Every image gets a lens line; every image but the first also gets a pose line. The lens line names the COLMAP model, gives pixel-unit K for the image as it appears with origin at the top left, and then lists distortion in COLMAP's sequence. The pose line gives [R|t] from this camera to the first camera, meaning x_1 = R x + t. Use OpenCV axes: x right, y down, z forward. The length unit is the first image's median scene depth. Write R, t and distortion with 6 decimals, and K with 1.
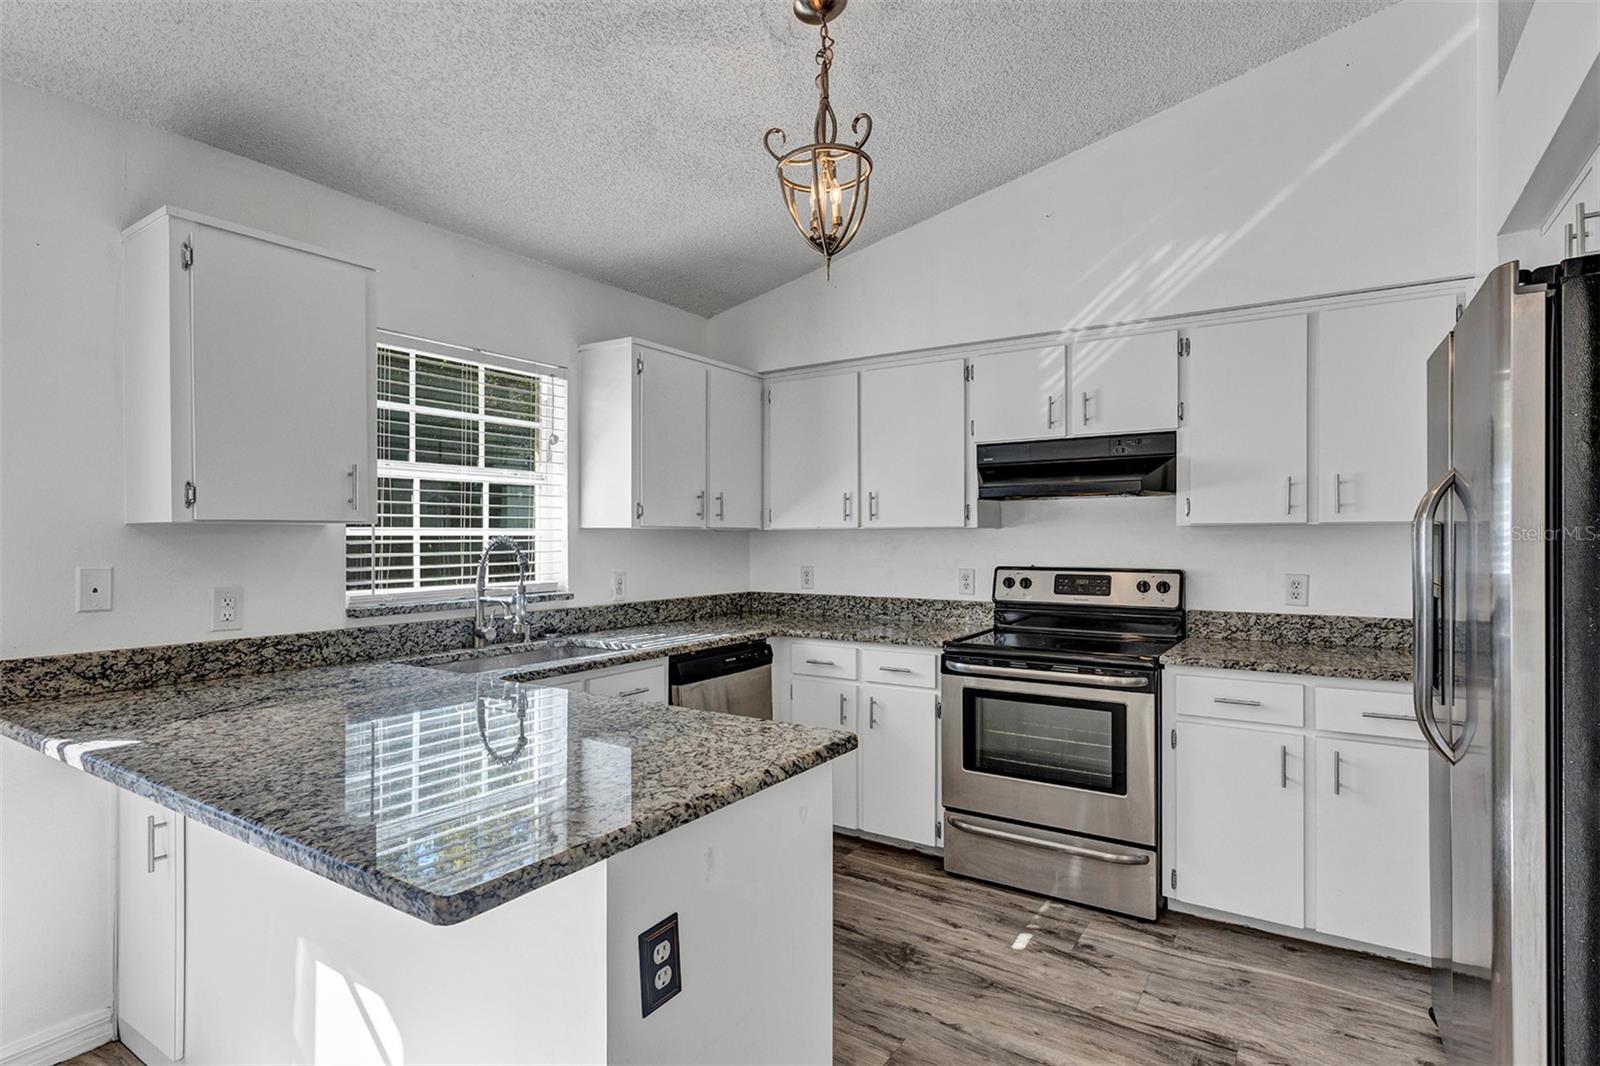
lens RADIAL K [[804.9, 0, 803.1], [0, 804.9, 538.5], [0, 0, 1]] dist [-0.009174, 0.006133]
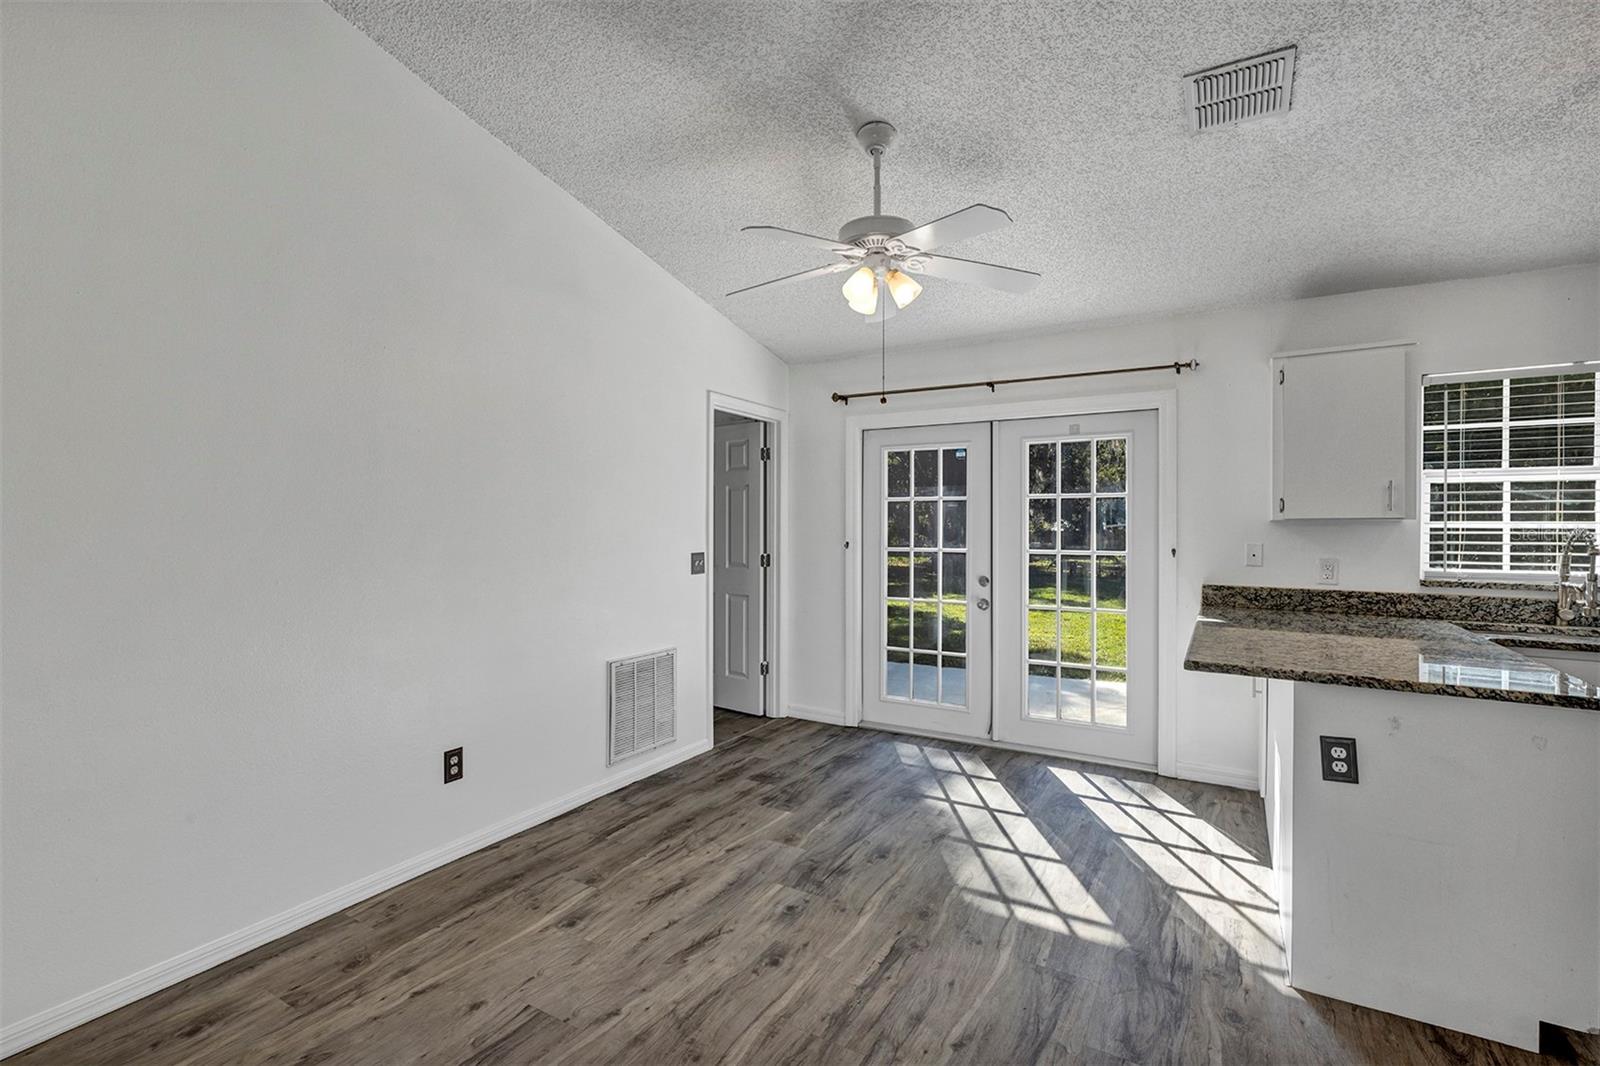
lens RADIAL K [[728.8, 0, 781.0], [0, 728.8, 528.9], [0, 0, 1]] dist [0.002044, 0.003999]
pose [[0.029485, 0.007498, -0.999537, 0.588177], [-0.004385, 0.999963, 0.007372, -0.005227], [0.999556, 0.004166, 0.029517, -0.139326]]
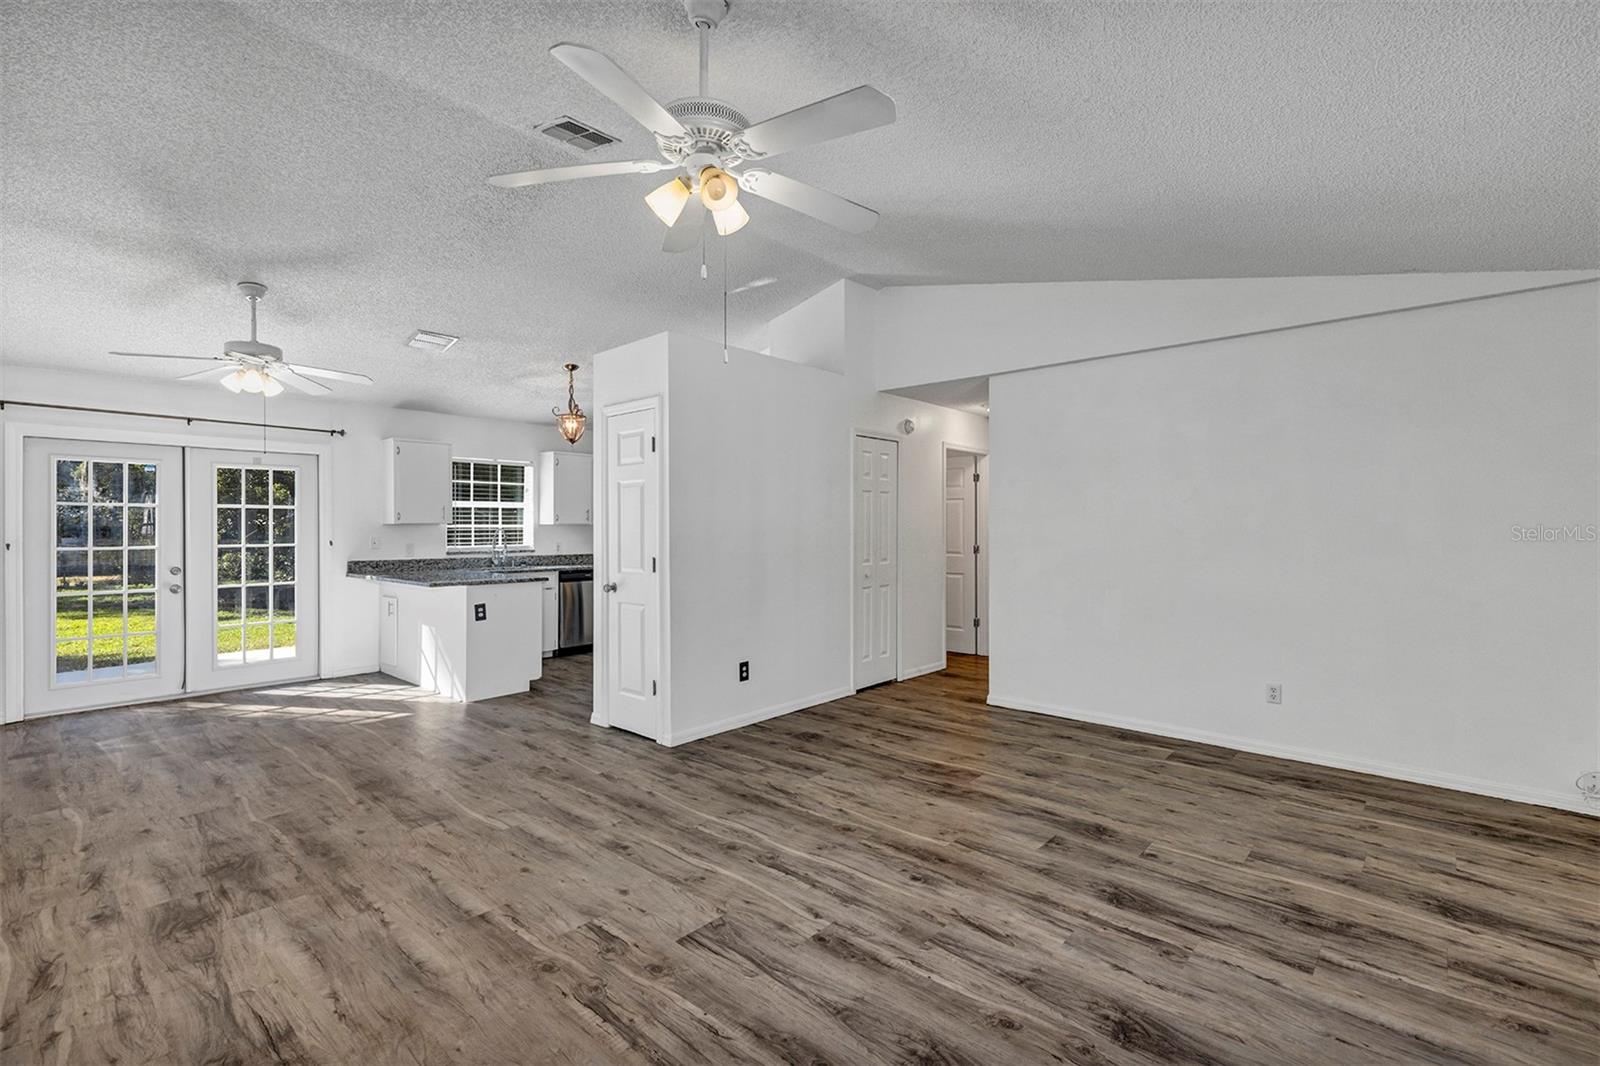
lens RADIAL K [[728.8, 0, 799.3], [0, 728.8, 526.9], [0, 0, 1]] dist [0.002044, 0.003999]
pose [[0.987045, -0.000009, -0.160444, 1.021624], [-0.000172, 0.999999, -0.001113, -0.002545], [0.160444, 0.001126, 0.987044, -1.294004]]
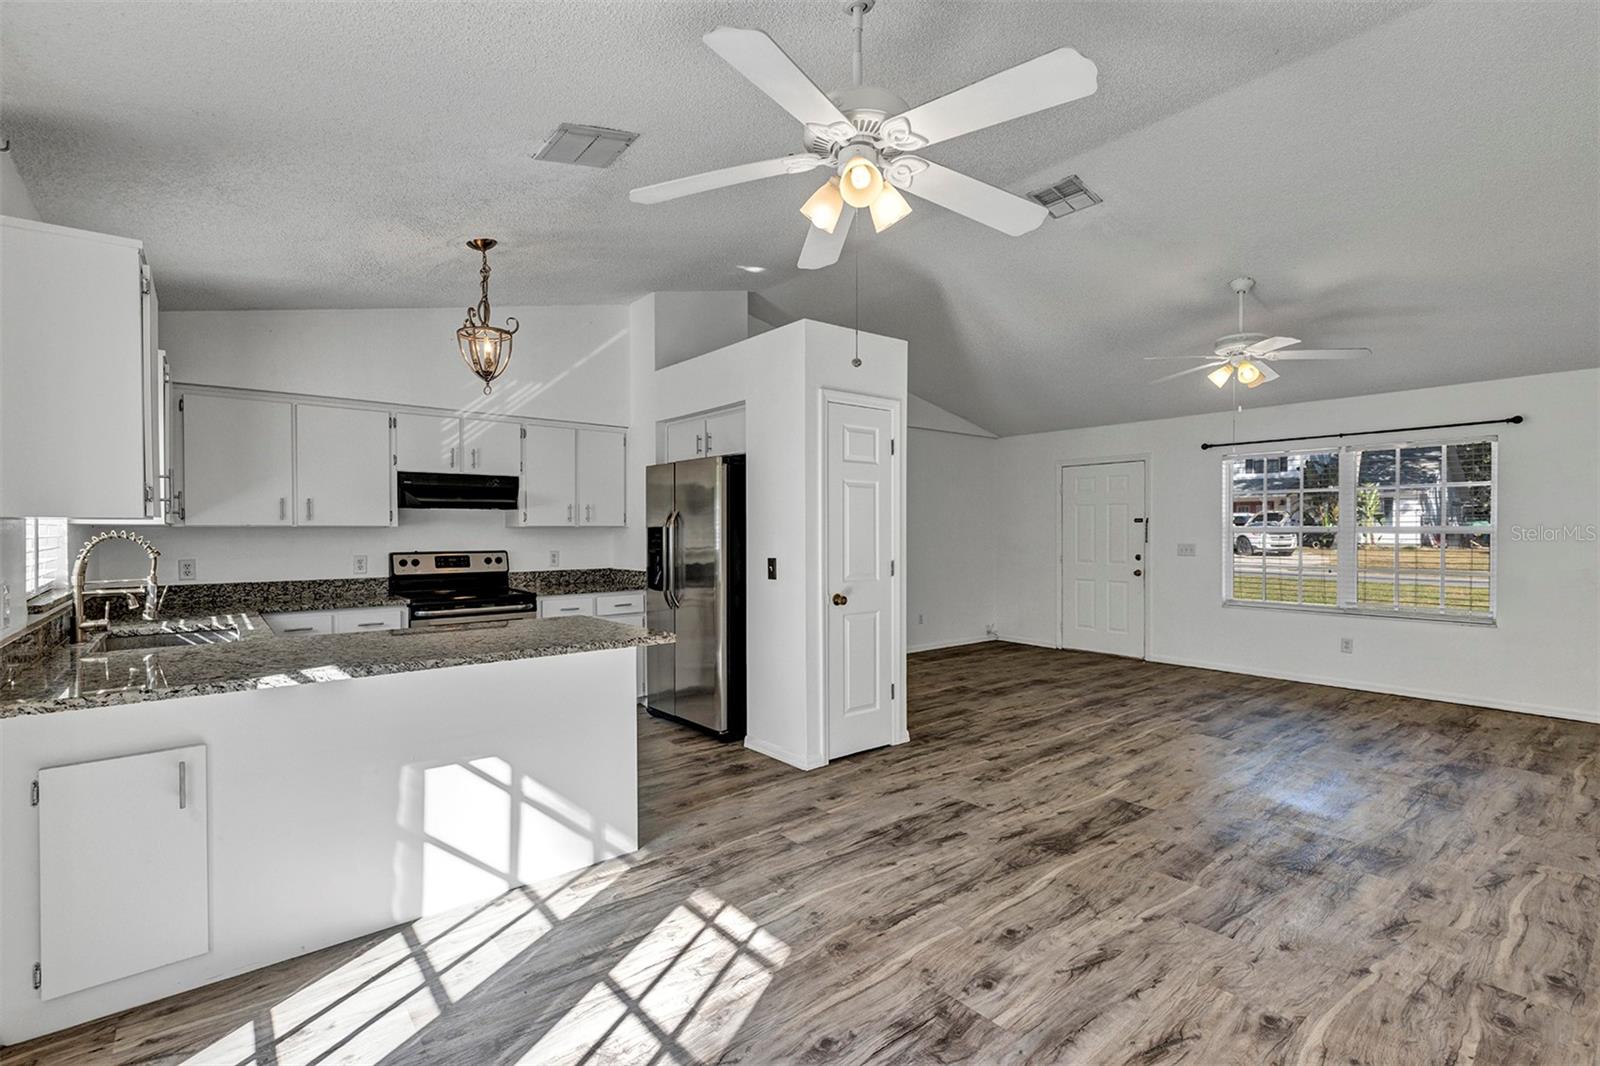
lens RADIAL K [[728.8, 0, 786.9], [0, 728.8, 540.1], [0, 0, 1]] dist [0.002044, 0.003999]
pose [[0.308323, -0.012609, 0.951198, -0.974801], [0.002632, 0.999920, 0.012402, -0.004037], [-0.951278, -0.001320, 0.308331, -0.134442]]
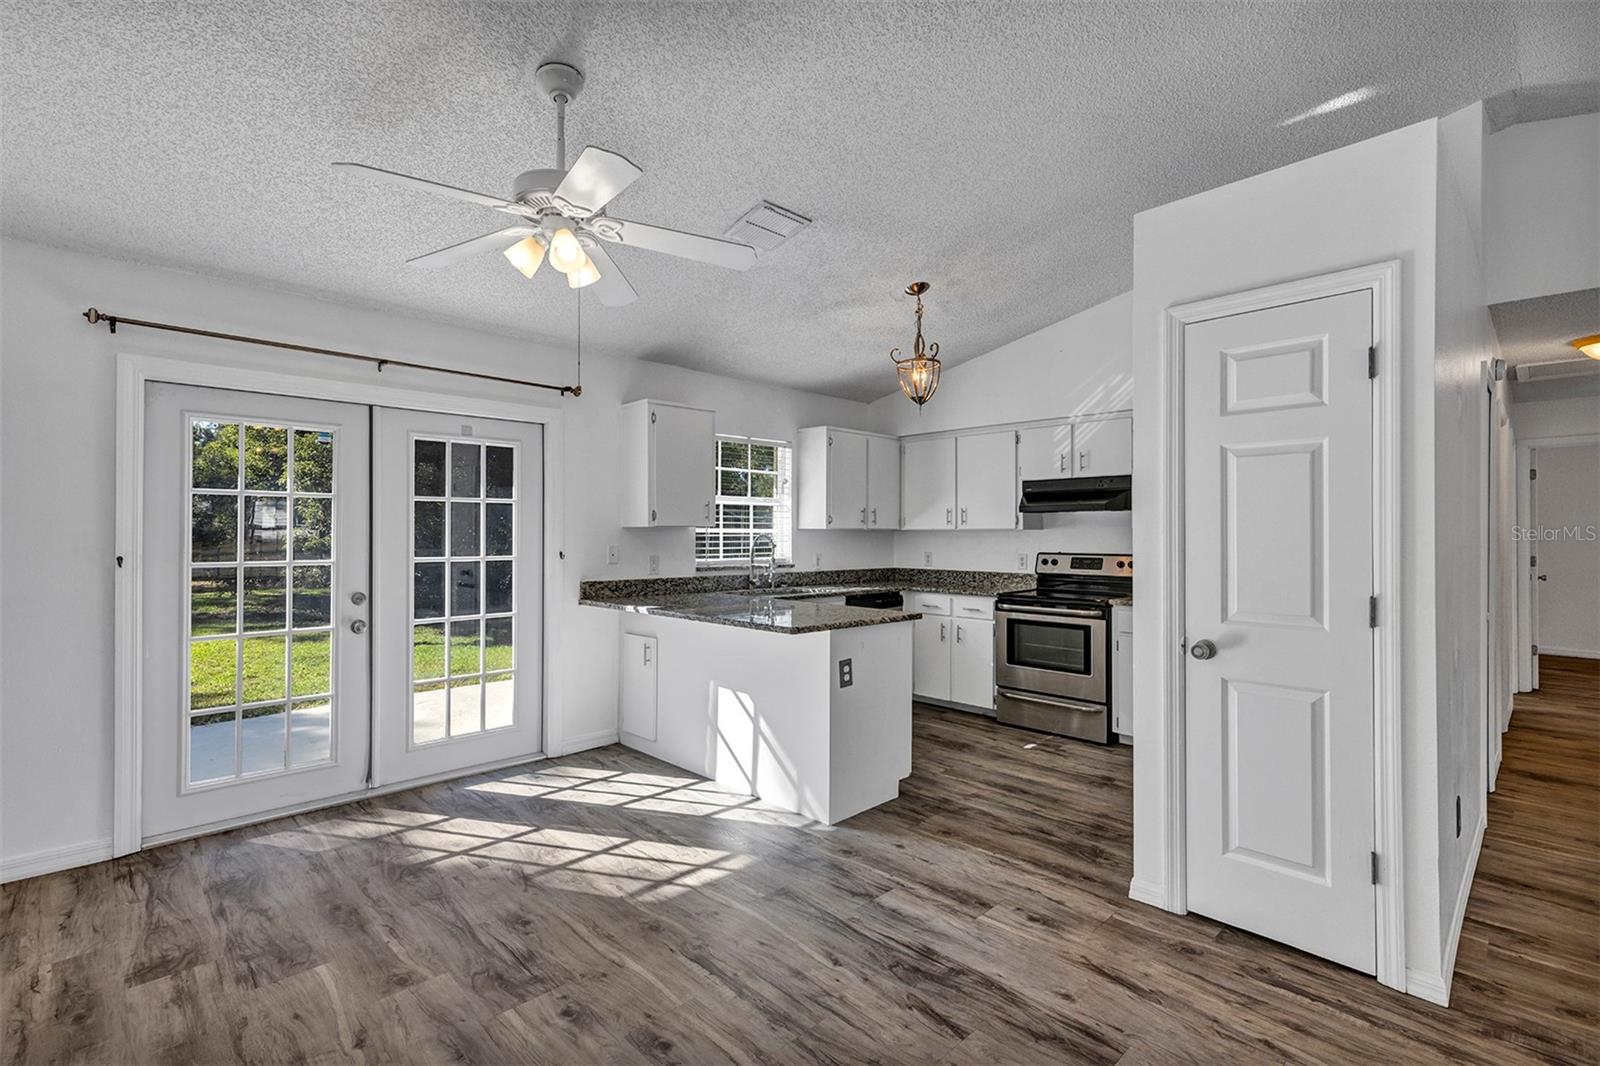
lens RADIAL K [[728.8, 0, 797.9], [0, 728.8, 530.0], [0, 0, 1]] dist [0.002044, 0.003999]
pose [[0.975362, 0.003834, -0.220578, 0.103164], [-0.005400, 0.999964, -0.006496, 0.000413], [0.220546, 0.007527, 0.975348, -0.706859]]
